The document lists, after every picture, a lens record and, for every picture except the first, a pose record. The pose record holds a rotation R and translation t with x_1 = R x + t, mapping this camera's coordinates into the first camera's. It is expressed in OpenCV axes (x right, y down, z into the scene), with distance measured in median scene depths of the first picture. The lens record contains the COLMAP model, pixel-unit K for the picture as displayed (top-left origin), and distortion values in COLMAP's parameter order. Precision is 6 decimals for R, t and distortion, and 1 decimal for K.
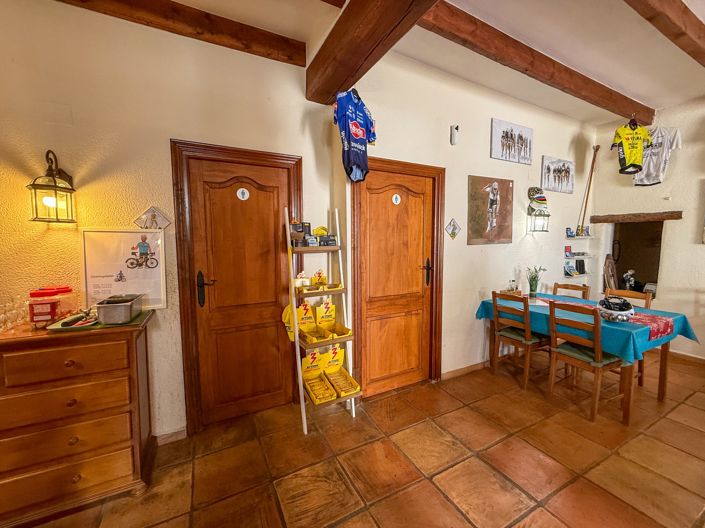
lens RADIAL K [[284.8, 0, 351.8], [0, 284.8, 262.6], [0, 0, 1]] dist [-0.000531, 0.000542]
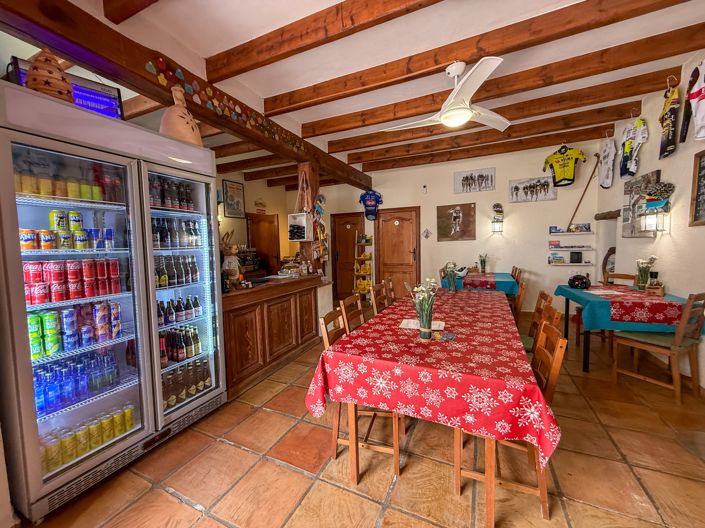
lens RADIAL K [[284.8, 0, 345.8], [0, 284.8, 264.0], [0, 0, 1]] dist [-0.000531, 0.000542]
pose [[0.602906, 0.045066, -0.796538, 1.517018], [-0.039384, 0.998867, 0.026703, 0.061617], [0.796839, 0.015272, 0.603998, -0.647399]]
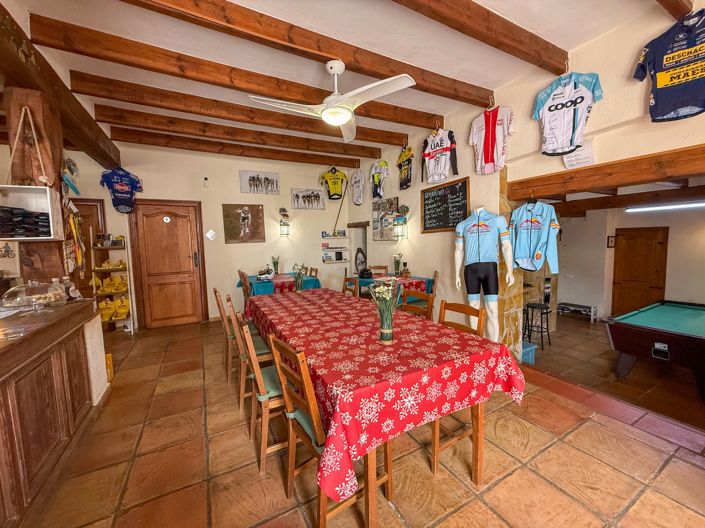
lens RADIAL K [[284.8, 0, 354.6], [0, 284.8, 264.0], [0, 0, 1]] dist [-0.000531, 0.000542]
pose [[0.999452, -0.022371, 0.024413, 1.095364], [0.022321, 0.999748, 0.002318, 0.071076], [-0.024459, -0.001772, 0.999699, -0.716584]]
